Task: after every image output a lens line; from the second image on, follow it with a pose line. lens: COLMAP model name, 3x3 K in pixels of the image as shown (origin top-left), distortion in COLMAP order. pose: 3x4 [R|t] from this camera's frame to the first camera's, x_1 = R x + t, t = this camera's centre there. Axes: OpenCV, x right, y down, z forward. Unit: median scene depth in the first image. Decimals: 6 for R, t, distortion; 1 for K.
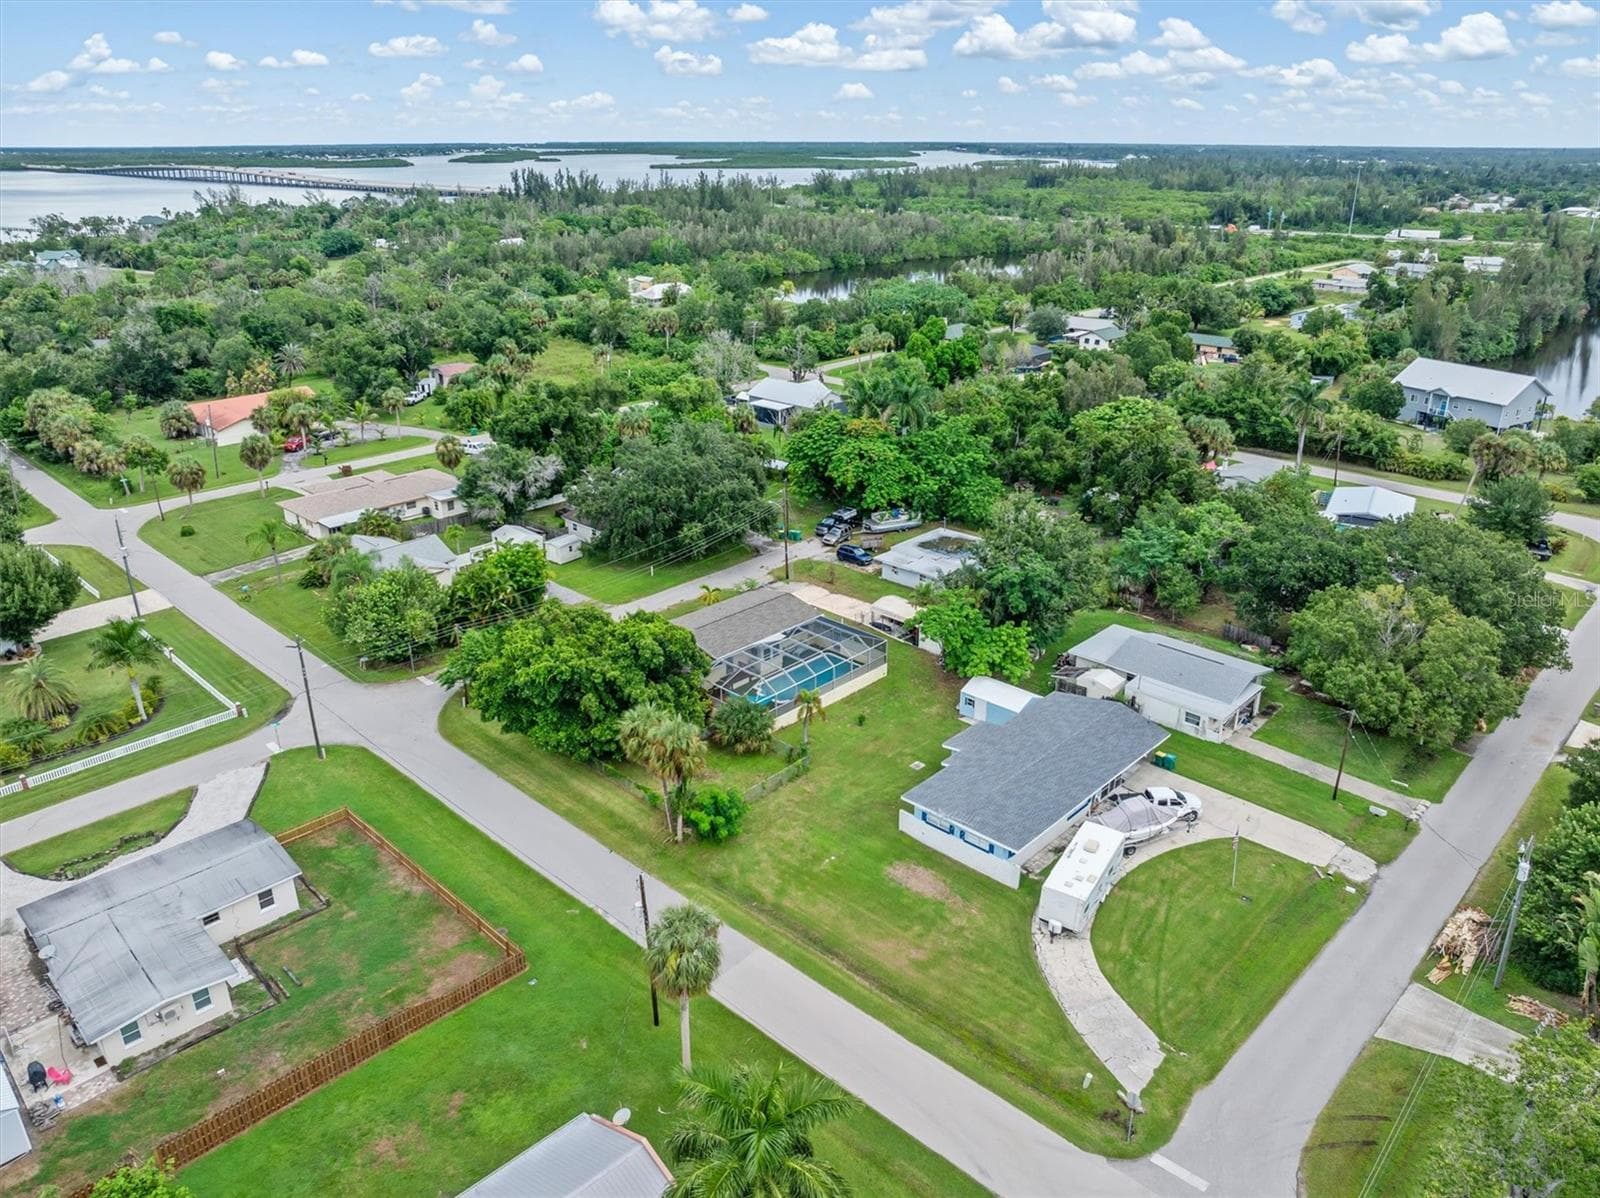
lens RADIAL K [[1126.6, 0, 807.7], [0, 1126.6, 591.8], [0, 0, 1]] dist [-0.044642, 0.015043]
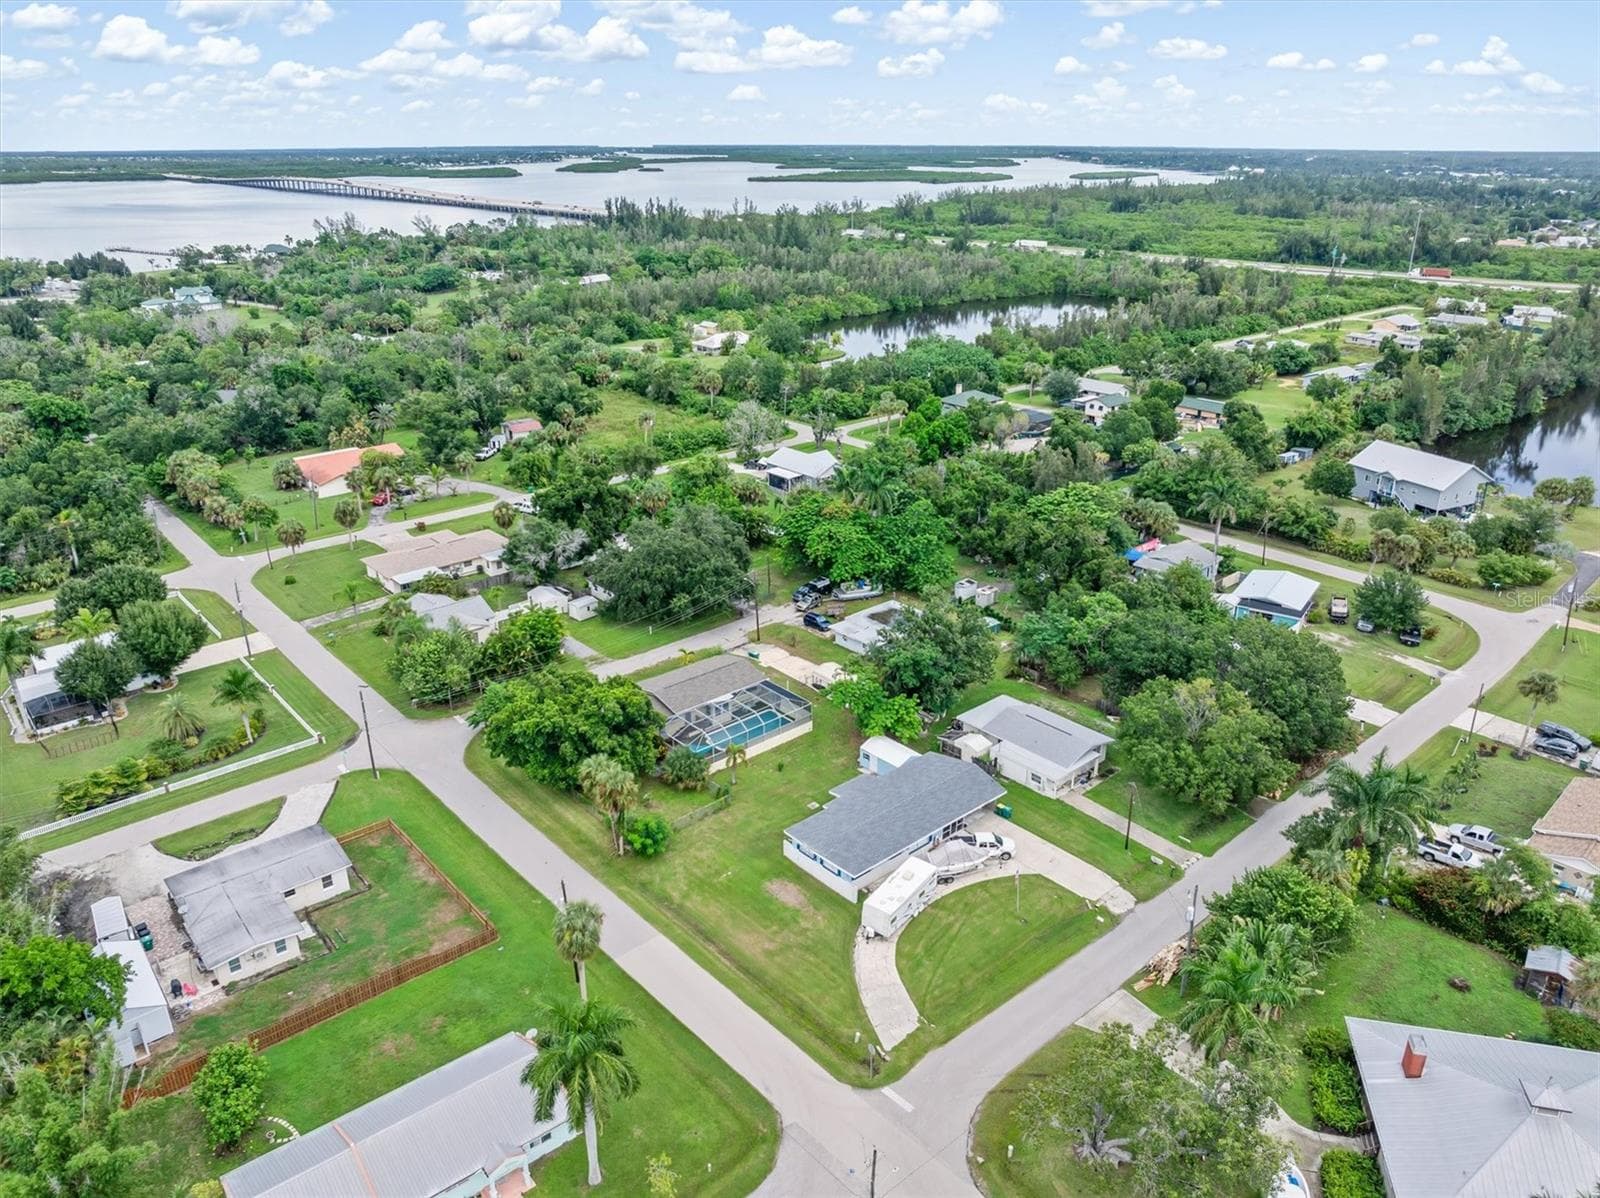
lens RADIAL K [[1126.6, 0, 809.8], [0, 1126.6, 594.3], [0, 0, 1]] dist [-0.044642, 0.015043]
pose [[0.996266, 0.033015, -0.079777, 0.159587], [-0.032926, 0.999455, 0.002435, -0.080258], [0.079814, 0.000201, 0.996810, -0.261367]]
